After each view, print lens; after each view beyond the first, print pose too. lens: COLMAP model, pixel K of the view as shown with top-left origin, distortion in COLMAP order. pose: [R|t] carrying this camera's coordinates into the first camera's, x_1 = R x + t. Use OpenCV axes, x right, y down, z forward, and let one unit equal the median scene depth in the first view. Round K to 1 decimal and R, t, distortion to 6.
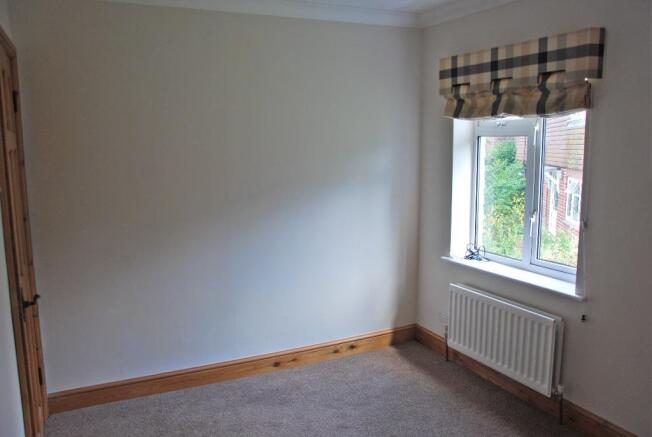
lens RADIAL K [[519.9, 0, 326.0], [0, 519.9, 218.5], [0, 0, 1]] dist [-0.007489, 0.000329]
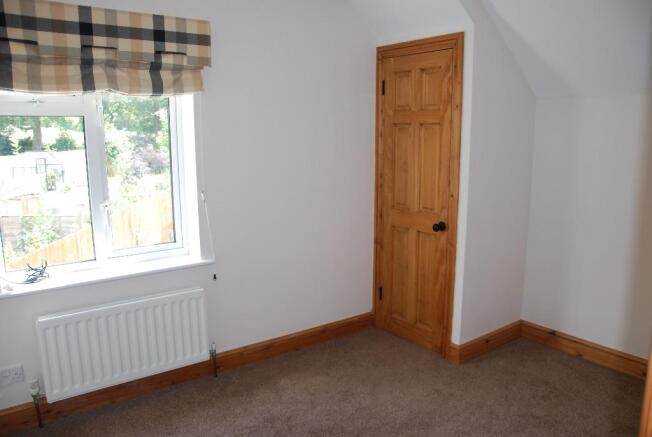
lens RADIAL K [[494.3, 0, 326.0], [0, 494.3, 218.5], [0, 0, 1]] dist [-0.003654, -0.000806]
pose [[-0.086543, -0.169498, 0.981723, -0.550923], [0.154530, 0.971210, 0.181305, -0.090145], [-0.984190, 0.167397, -0.057859, 0.759263]]
